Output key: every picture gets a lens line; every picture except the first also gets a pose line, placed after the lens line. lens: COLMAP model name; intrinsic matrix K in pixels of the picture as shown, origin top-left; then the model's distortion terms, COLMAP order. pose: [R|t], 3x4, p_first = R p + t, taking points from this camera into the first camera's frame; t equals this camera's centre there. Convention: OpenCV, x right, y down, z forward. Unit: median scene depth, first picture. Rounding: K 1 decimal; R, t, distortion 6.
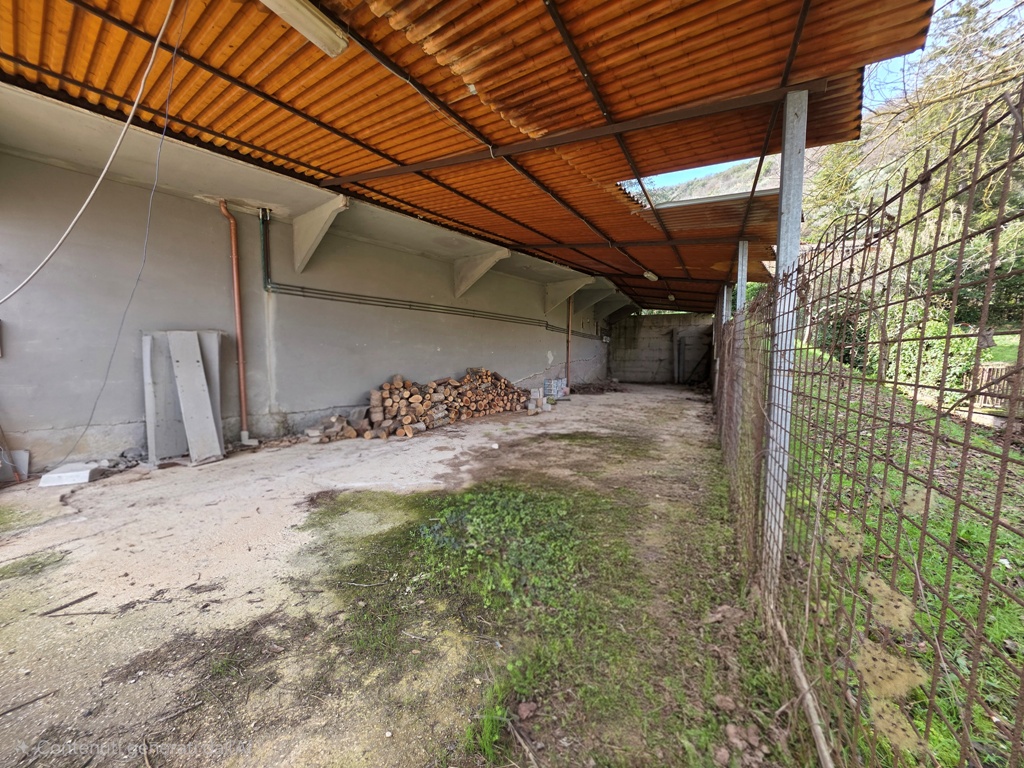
lens RADIAL K [[413.8, 0, 511.4], [0, 413.8, 384.5], [0, 0, 1]] dist [0.000478, 0.000161]
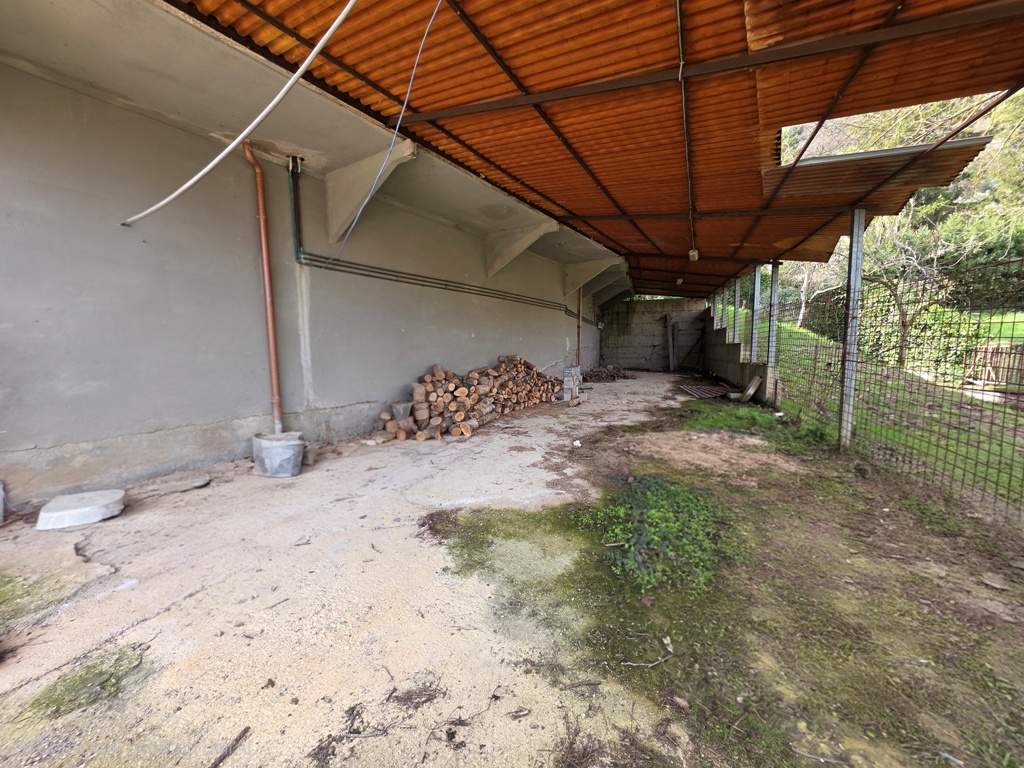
lens RADIAL K [[413.8, 0, 512.8], [0, 413.8, 384.8], [0, 0, 1]] dist [0.000478, 0.000161]
pose [[0.993326, -0.025779, 0.112422, -0.273744], [0.022839, 0.999365, 0.027360, -0.002009], [-0.113056, -0.024610, 0.993284, 0.149923]]
